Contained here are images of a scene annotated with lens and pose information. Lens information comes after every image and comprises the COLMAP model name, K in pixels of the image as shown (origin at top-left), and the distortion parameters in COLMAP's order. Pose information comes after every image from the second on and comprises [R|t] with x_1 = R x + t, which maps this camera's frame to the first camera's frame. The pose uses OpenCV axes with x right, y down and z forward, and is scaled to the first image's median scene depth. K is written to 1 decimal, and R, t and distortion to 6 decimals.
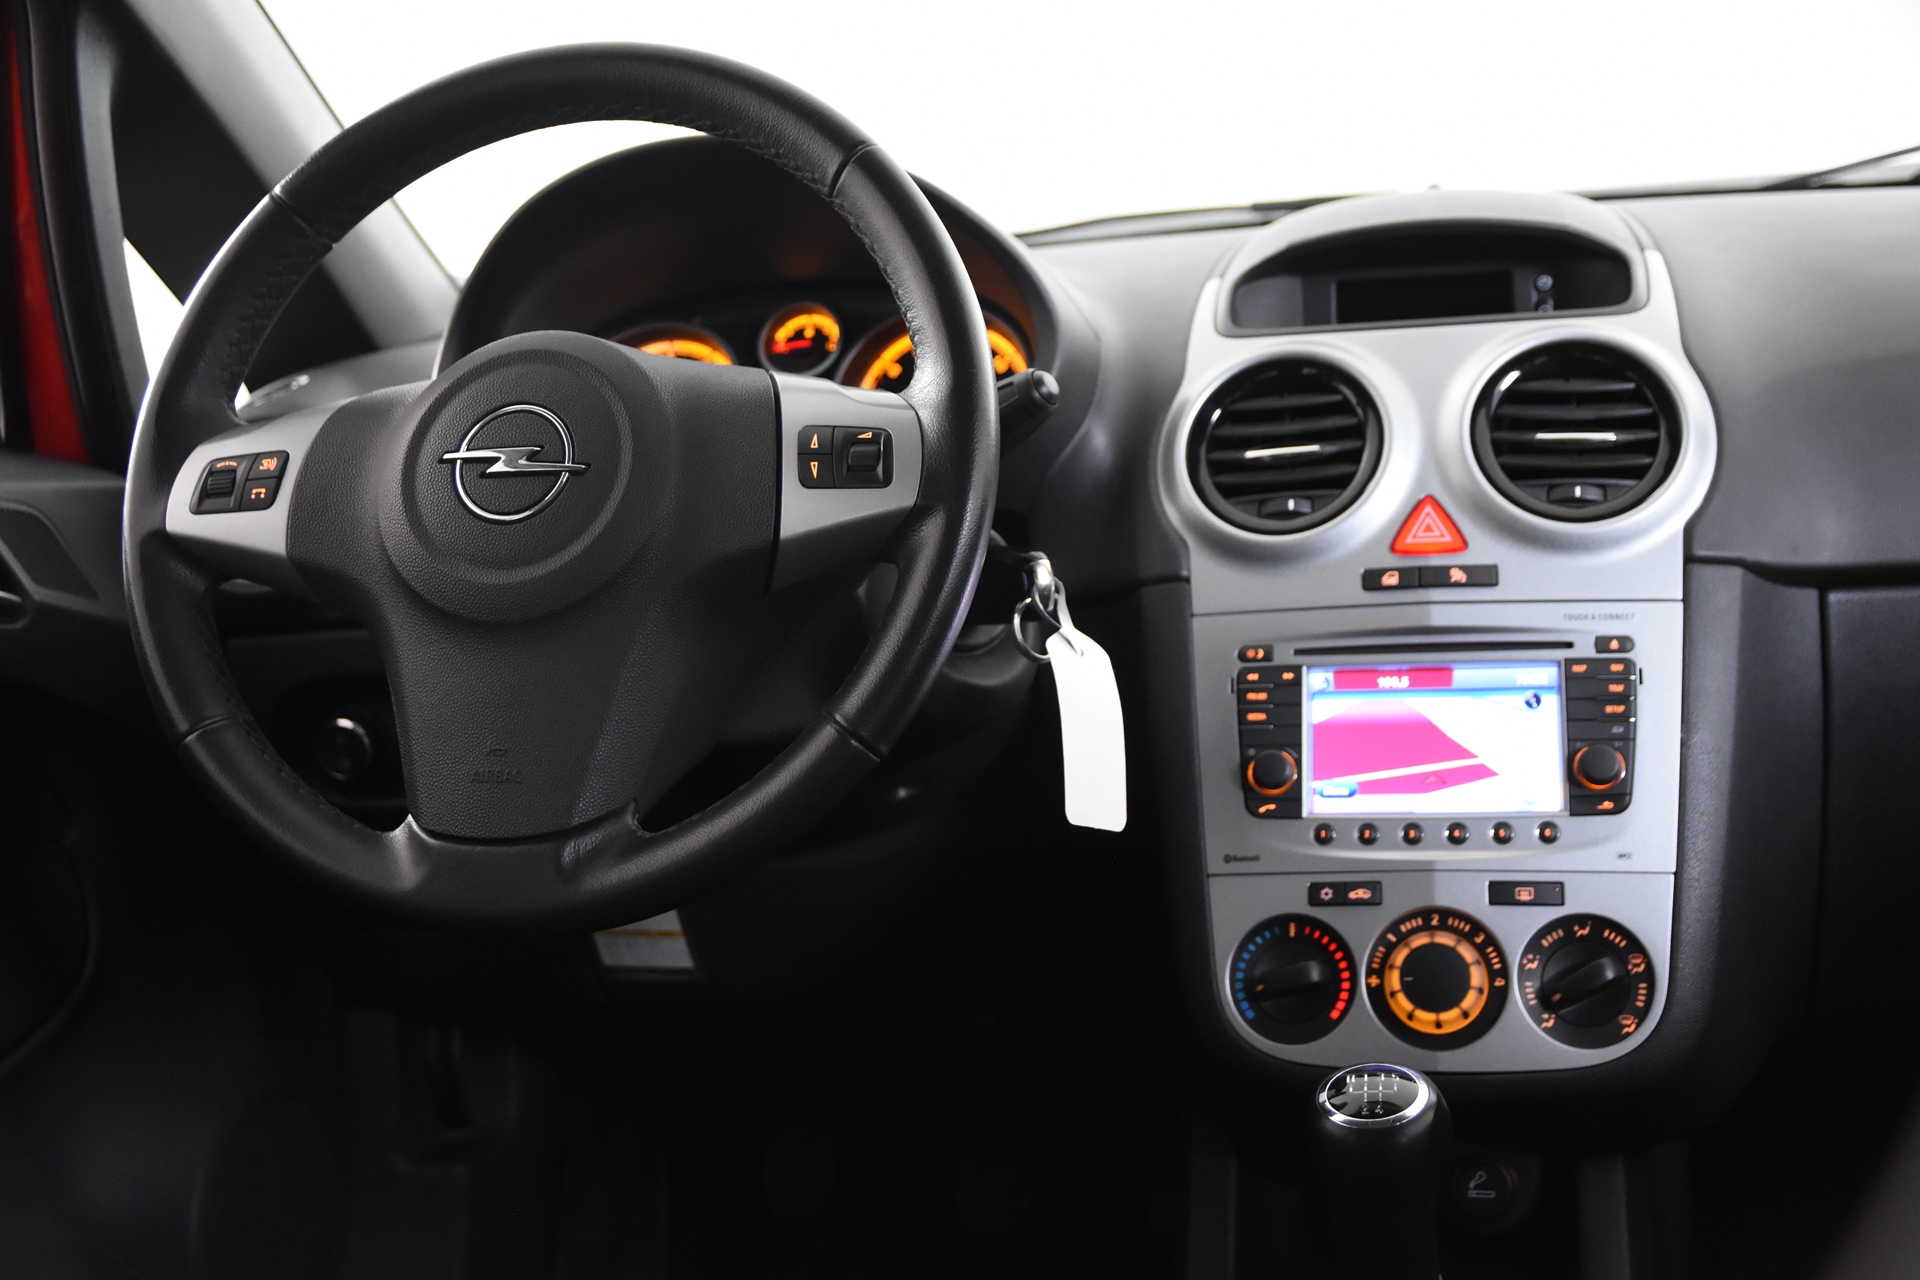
lens RADIAL K [[2208.5, 0, 995.1], [0, 2208.5, 686.0], [0, 0, 1]] dist [0.024926, 0.000000]
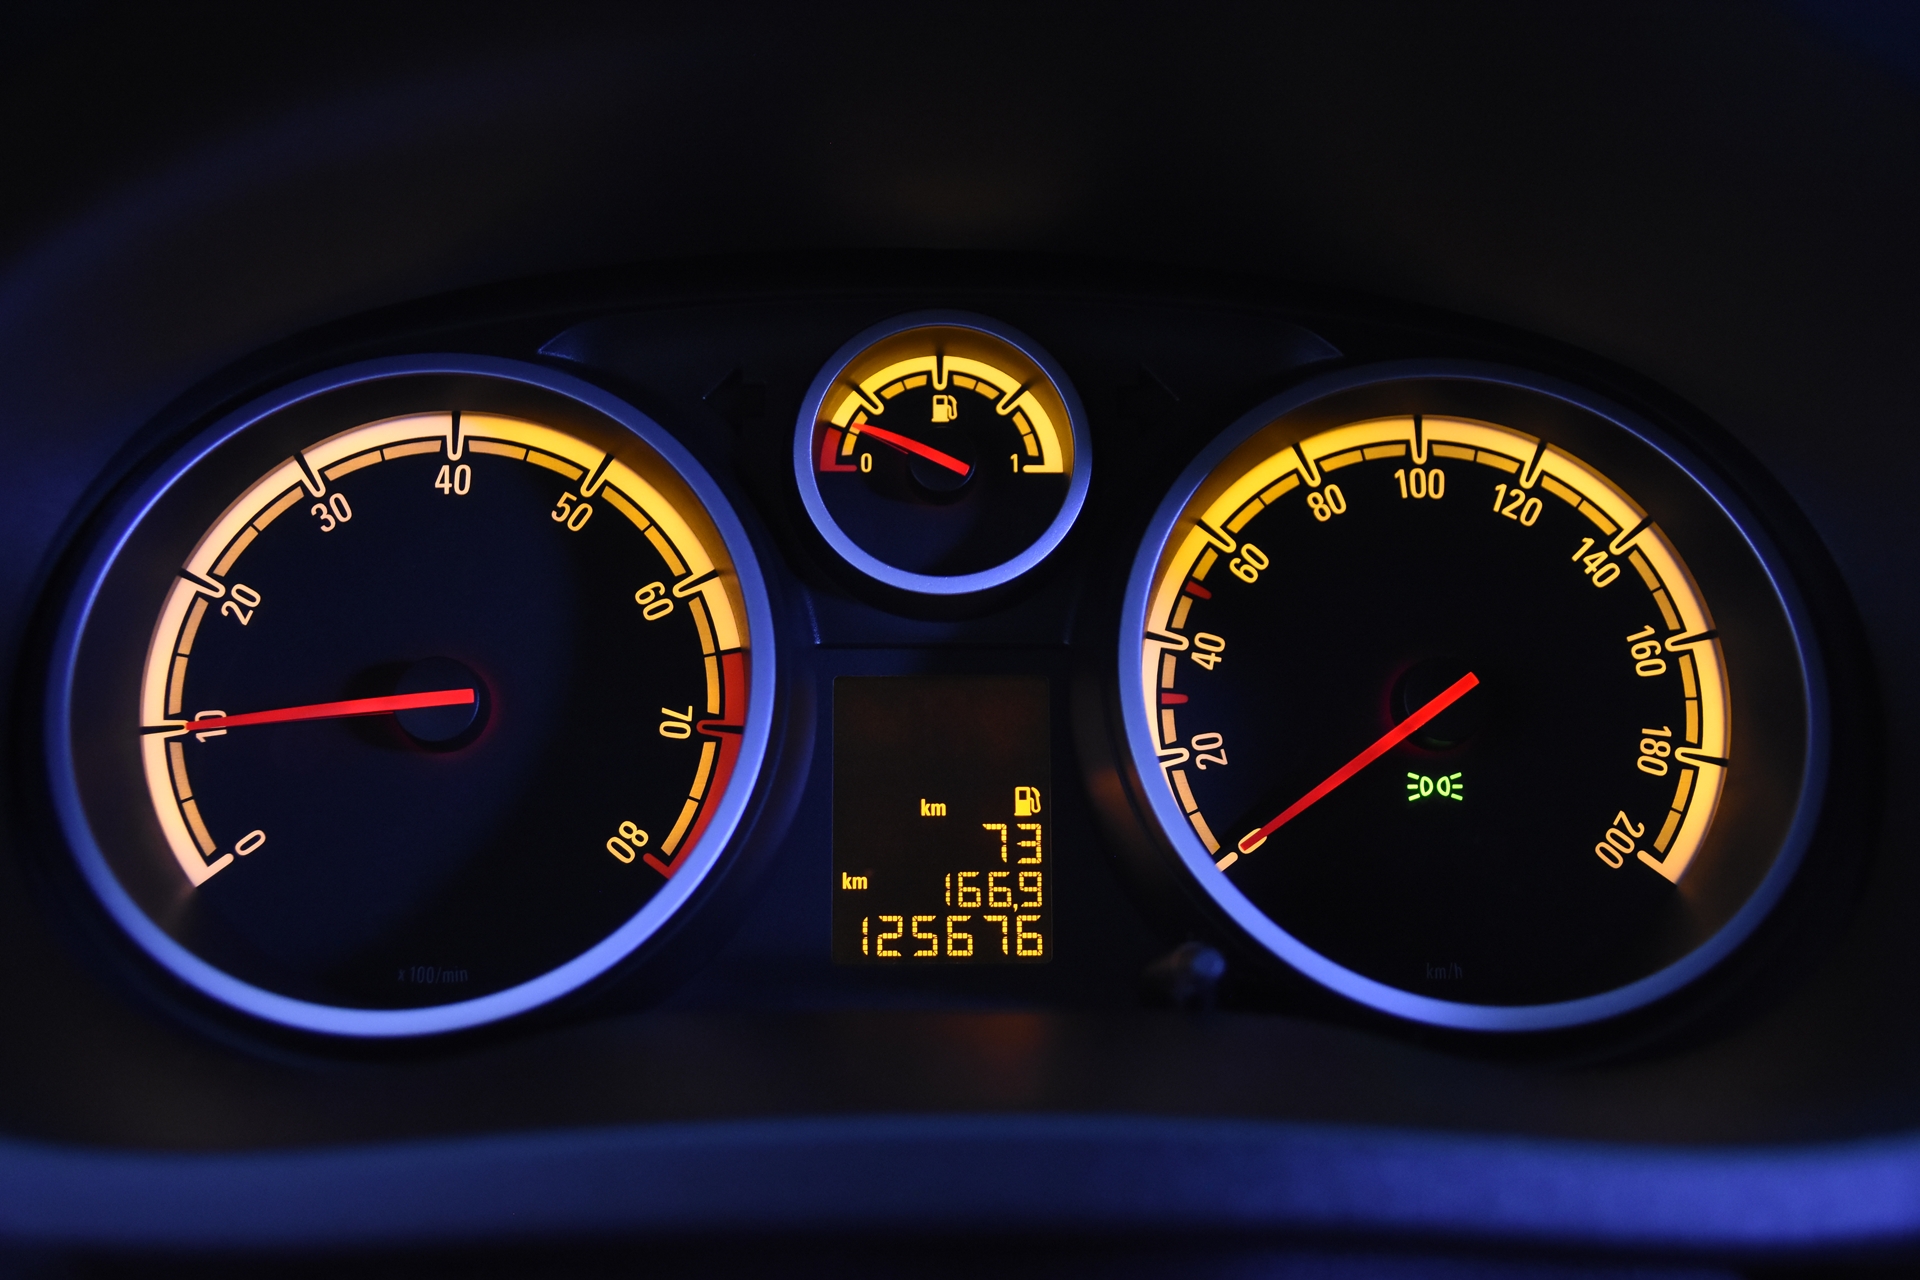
lens RADIAL K [[2208.5, 0, 951.9], [0, 2208.5, 632.1], [0, 0, 1]] dist [0.024926, 0.000000]
pose [[0.958532, -0.007647, 0.284883, -0.214257], [-0.029618, 0.991553, 0.126271, -0.211338], [-0.283443, -0.129473, 0.950209, 0.892262]]
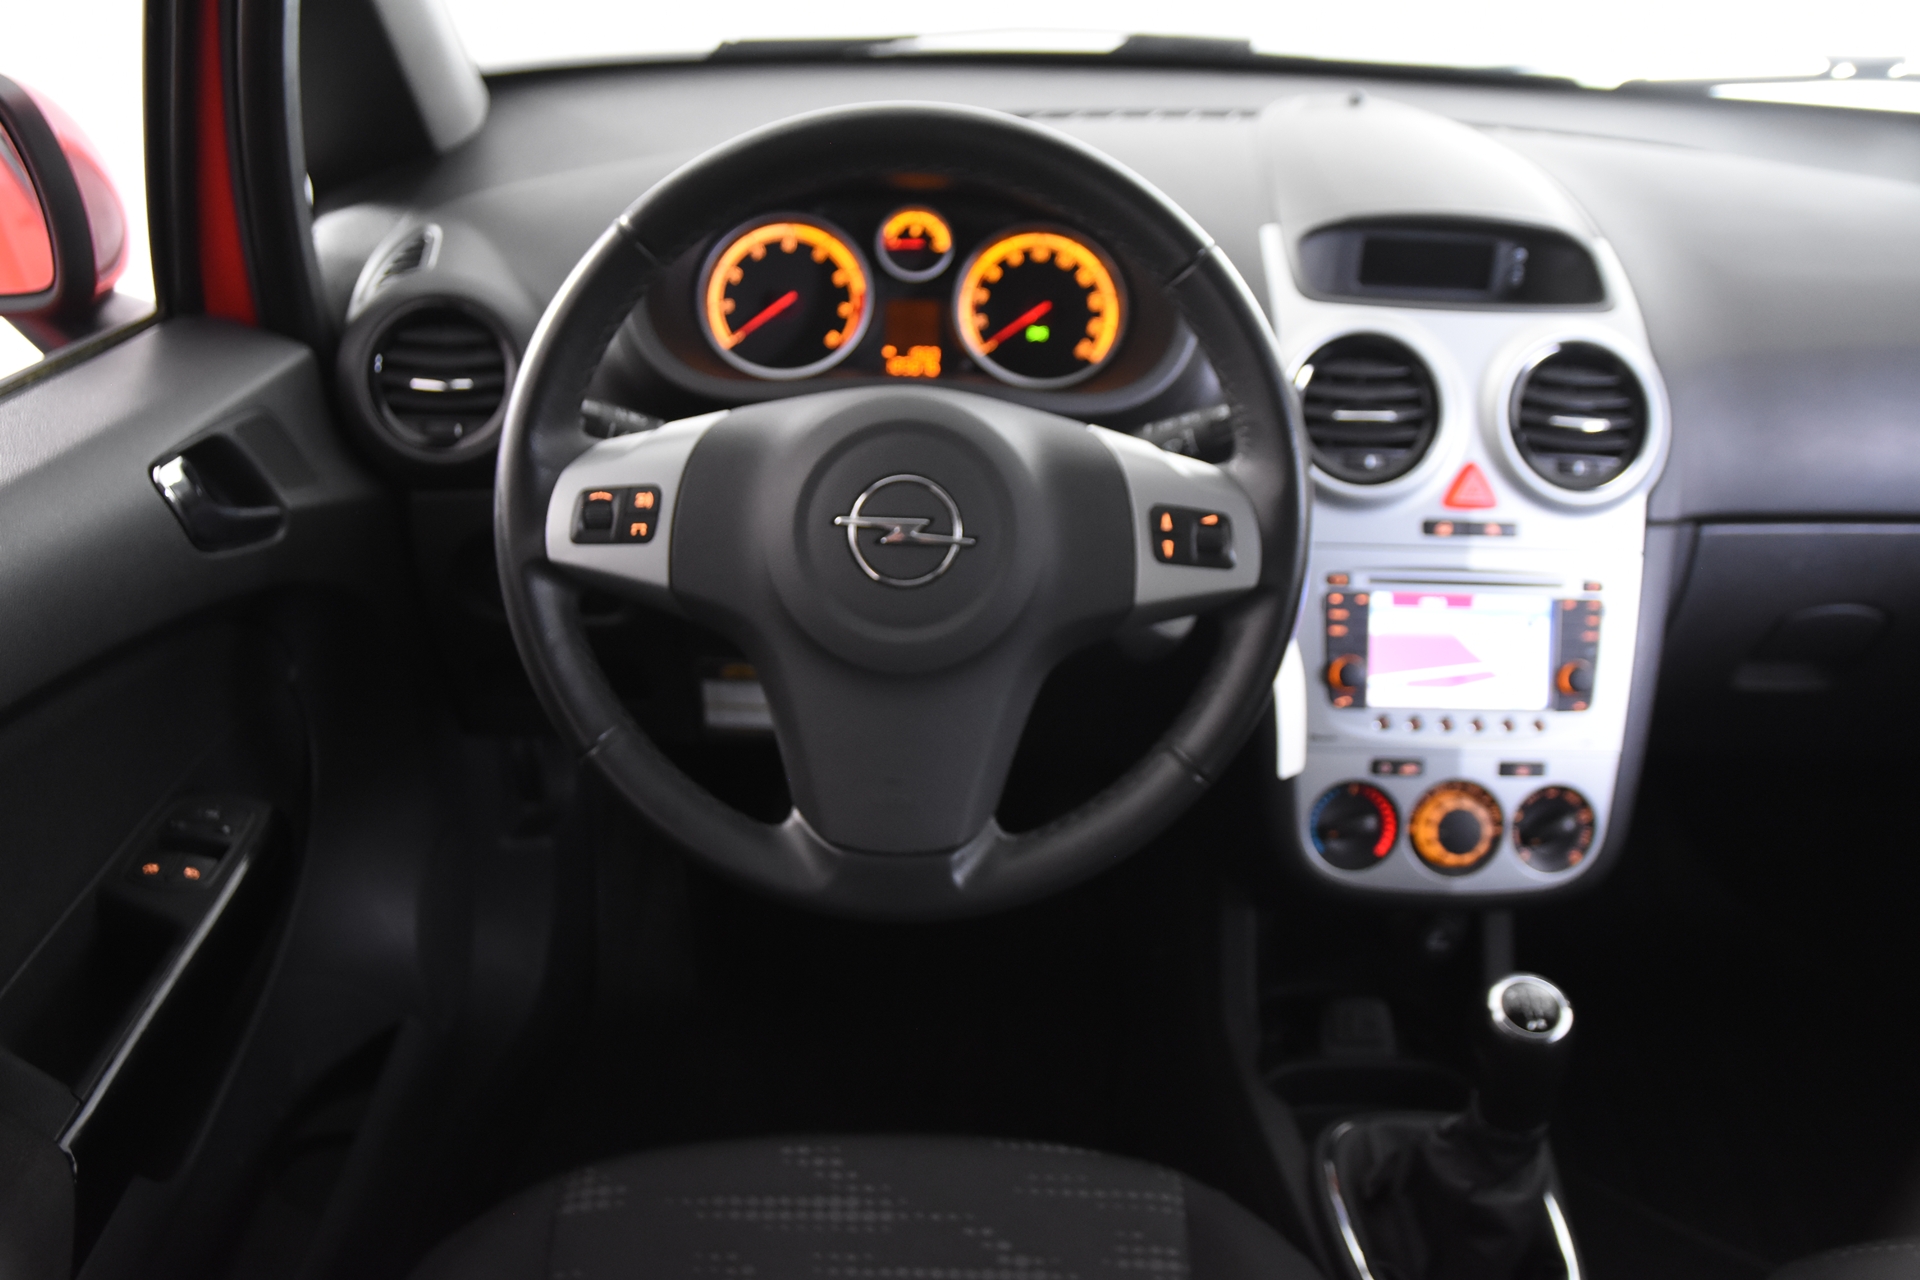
lens RADIAL K [[1603.0, 0, 971.0], [0, 1603.0, 645.5], [0, 0, 1]] dist [-0.067306, 0.048324]
pose [[0.964216, -0.023334, 0.264091, -0.357966], [-0.060590, 0.950362, 0.305189, -0.265438], [-0.258103, -0.310270, 0.914940, 0.194069]]
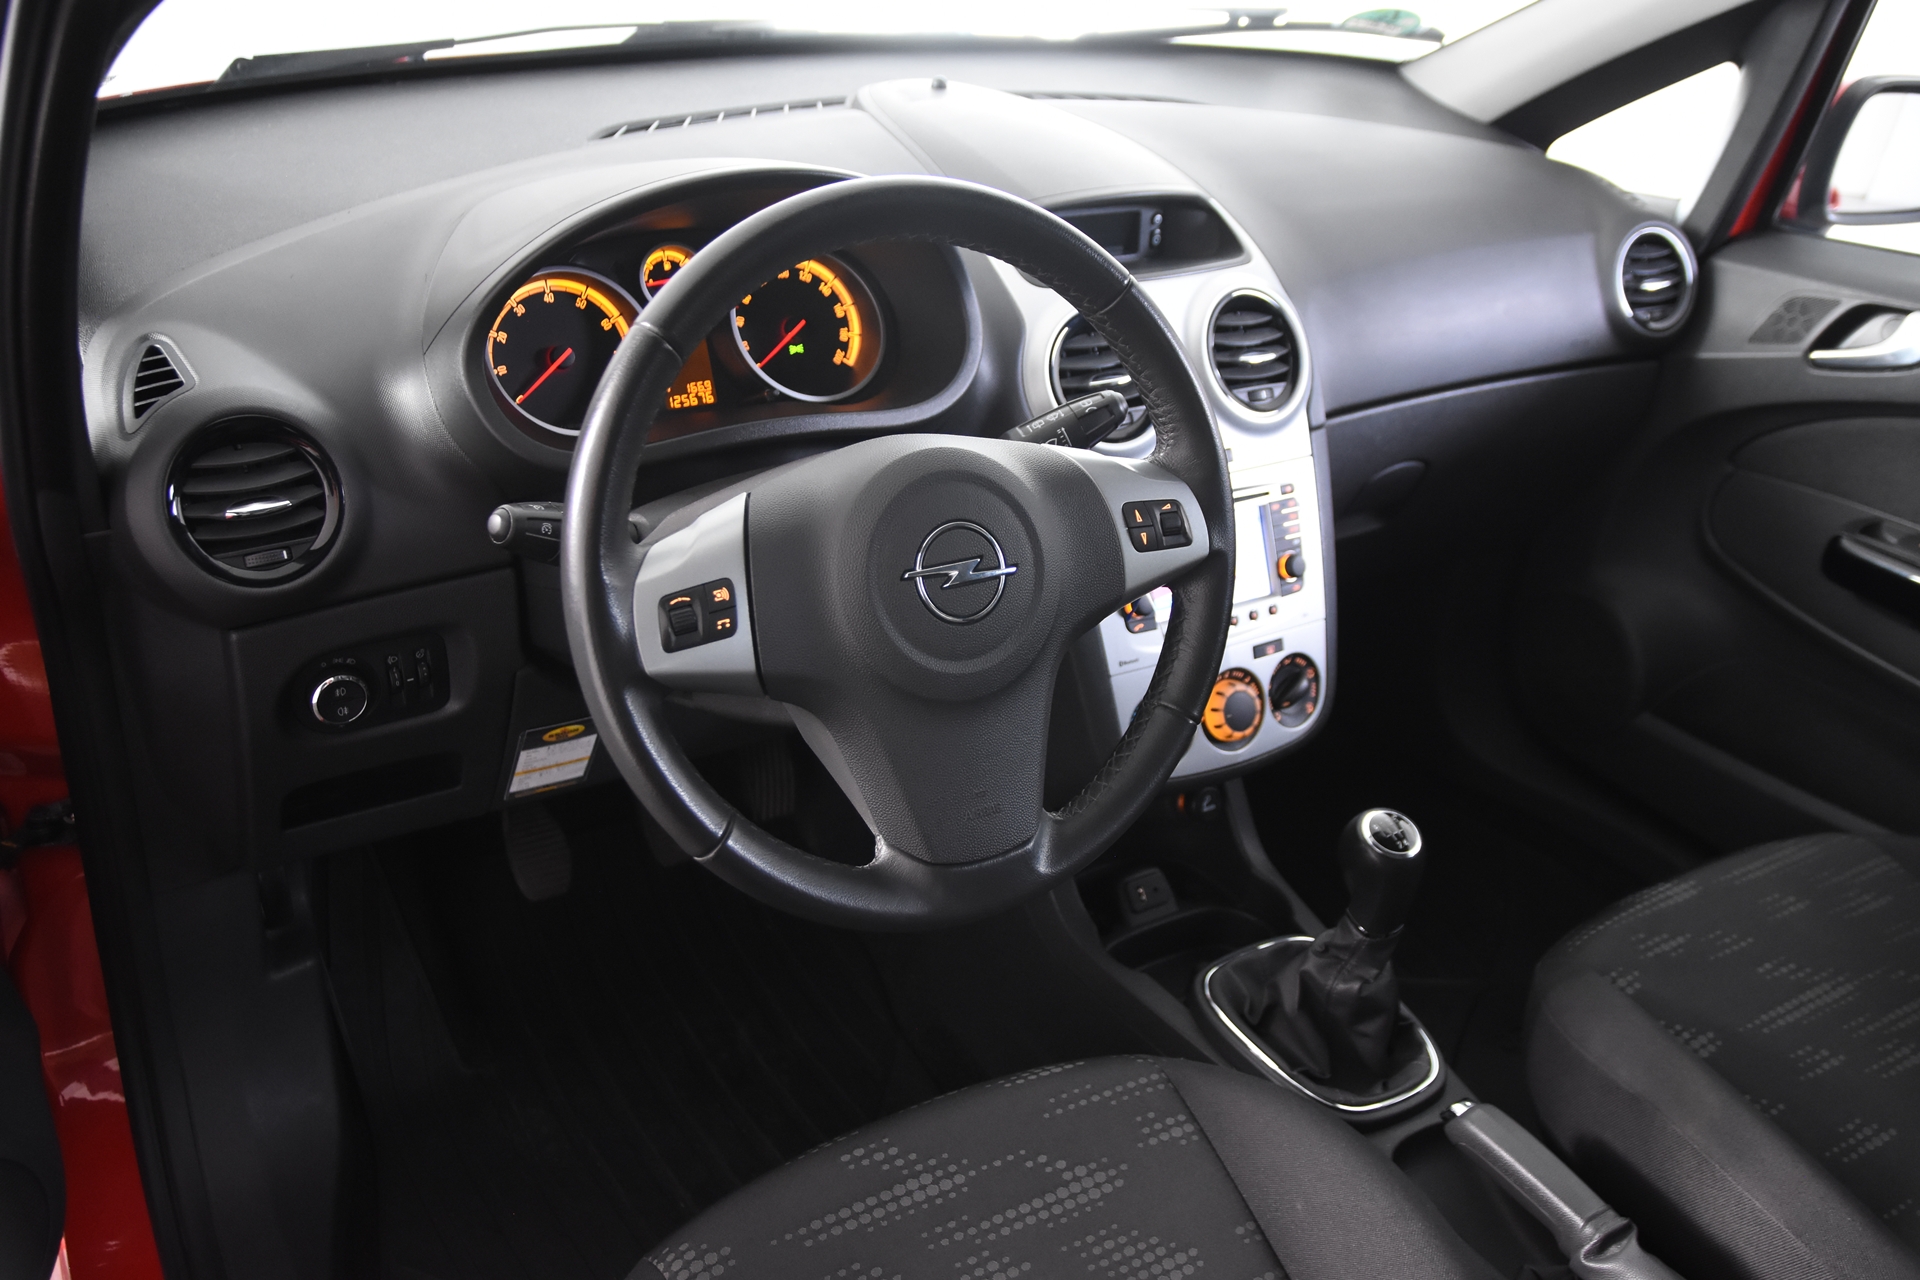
lens RADIAL K [[1603.0, 0, 949.4], [0, 1603.0, 643.5], [0, 0, 1]] dist [-0.067306, 0.048324]
pose [[0.721799, -0.243081, 0.648011, -0.725808], [0.004563, 0.937944, 0.346758, -0.334313], [-0.692088, -0.247332, 0.678116, 0.339617]]
